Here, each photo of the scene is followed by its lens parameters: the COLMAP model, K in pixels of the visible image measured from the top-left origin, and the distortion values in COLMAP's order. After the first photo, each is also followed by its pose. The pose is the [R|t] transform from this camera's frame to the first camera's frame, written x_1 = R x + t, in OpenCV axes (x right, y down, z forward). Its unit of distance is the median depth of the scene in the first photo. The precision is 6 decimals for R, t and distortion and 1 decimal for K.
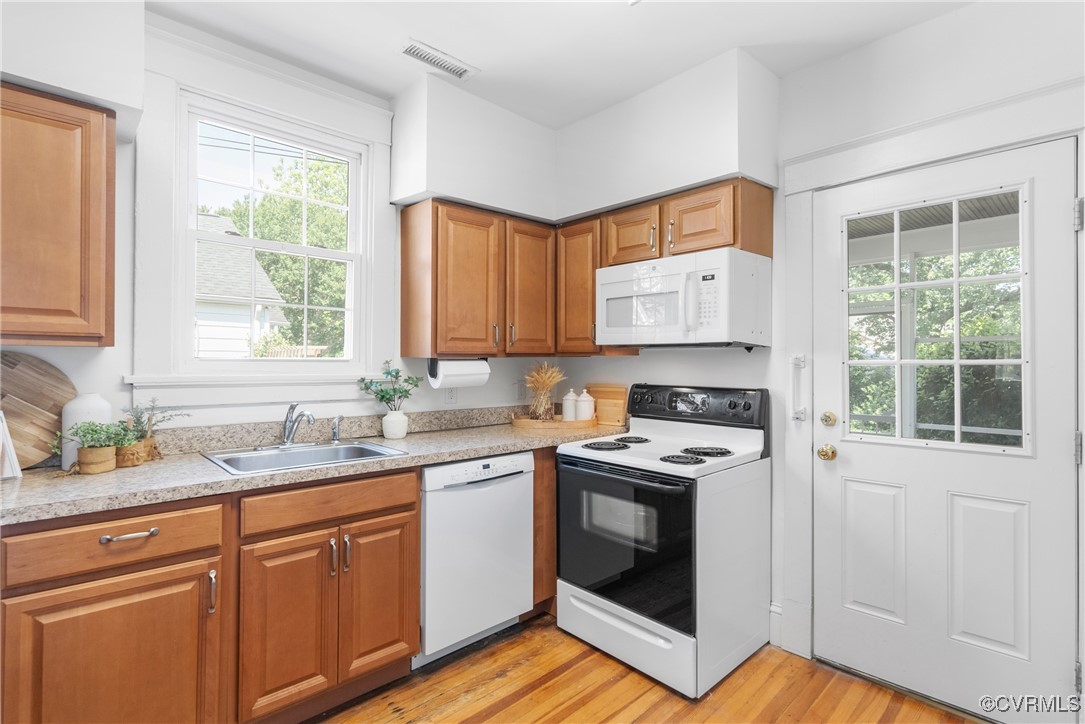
lens RADIAL K [[526.0, 0, 541.1], [0, 526.0, 363.9], [0, 0, 1]] dist [-0.001627, 0.000072]
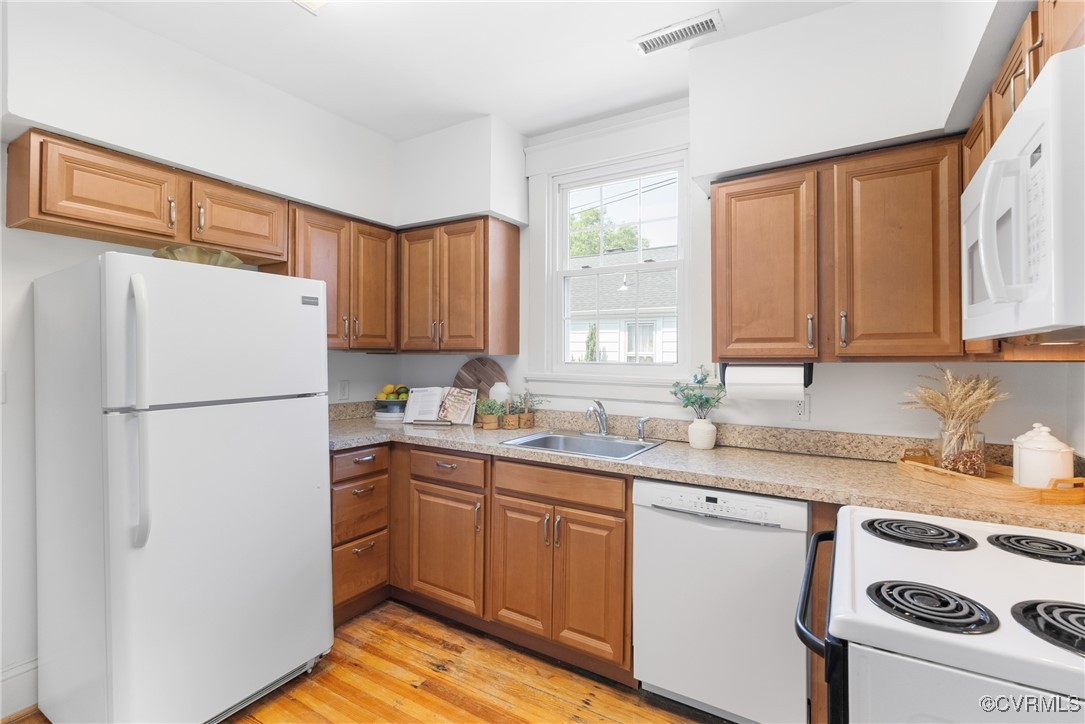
lens RADIAL K [[480.1, 0, 539.0], [0, 480.1, 355.0], [0, 0, 1]] dist [-0.007202, 0.002778]
pose [[0.272583, -0.006614, -0.962109, 0.485344], [-0.010255, 0.999900, -0.009779, -0.013466], [0.962078, 0.012532, 0.272488, 0.507144]]
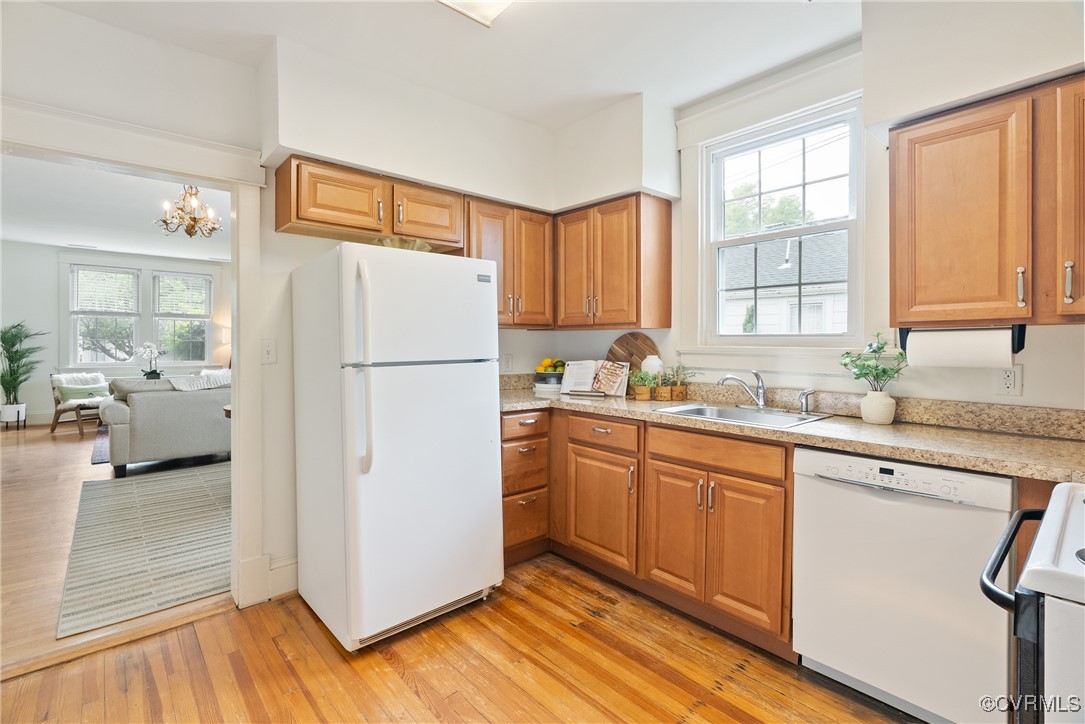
lens RADIAL K [[480.1, 0, 543.7], [0, 480.1, 351.0], [0, 0, 1]] dist [-0.017172, 0.004910]
pose [[-0.019500, 0.008284, -0.999776, 0.530540], [-0.009445, 0.999920, 0.008470, 0.022776], [0.999765, 0.009608, -0.019421, 0.489781]]
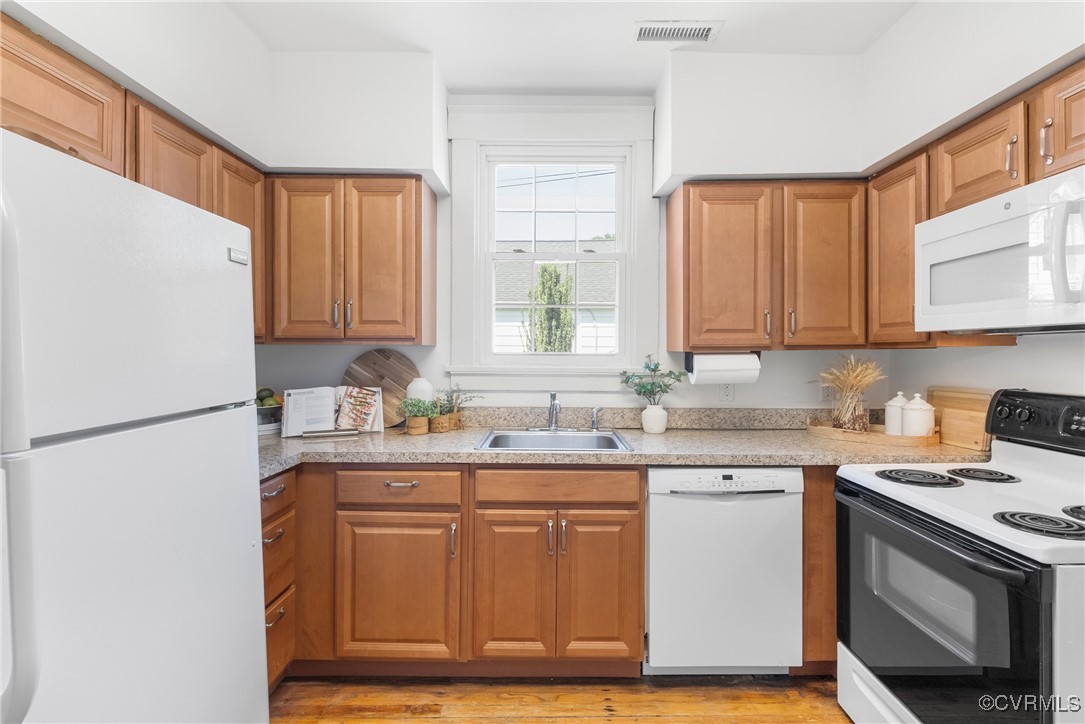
lens RADIAL K [[480.1, 0, 541.9], [0, 480.1, 355.8], [0, 0, 1]] dist [-0.007202, 0.002778]
pose [[0.728114, 0.000712, -0.685456, 0.196431], [-0.002018, 0.999997, -0.001105, -0.002344], [0.685453, 0.002188, 0.728114, 0.203268]]
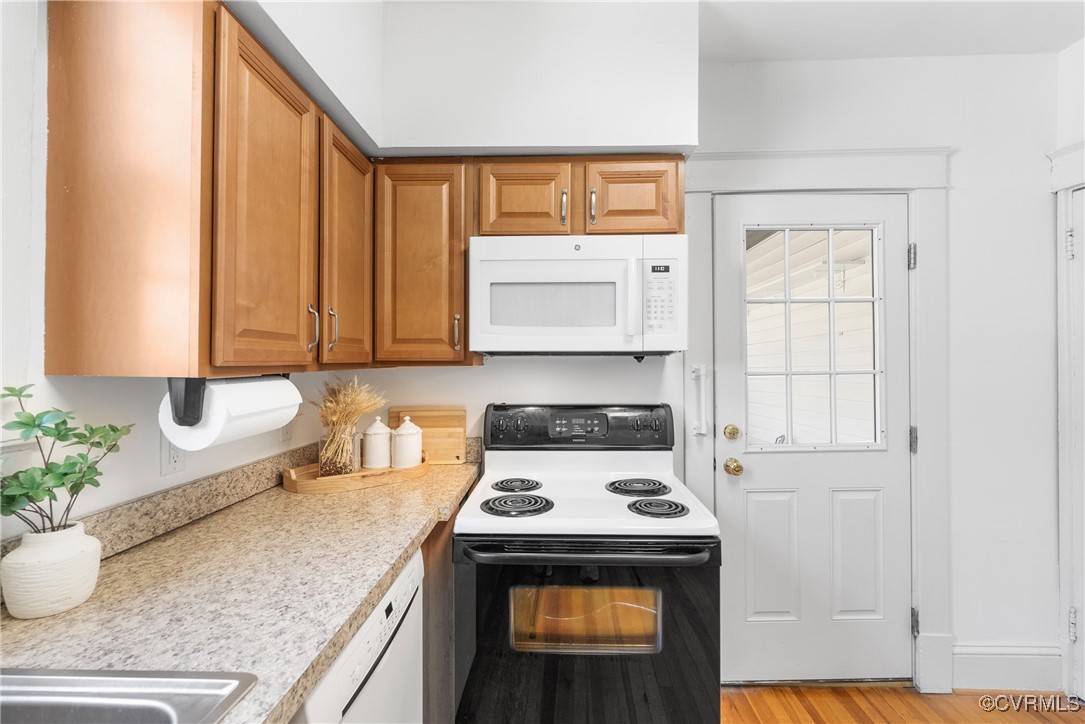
lens RADIAL K [[480.1, 0, 543.4], [0, 480.1, 362.6], [0, 0, 1]] dist [-0.007202, 0.002778]
pose [[0.698020, -0.002534, 0.716074, -0.289395], [0.009700, 0.999935, -0.005918, -0.018339], [-0.716013, 0.011077, 0.697999, 0.559453]]
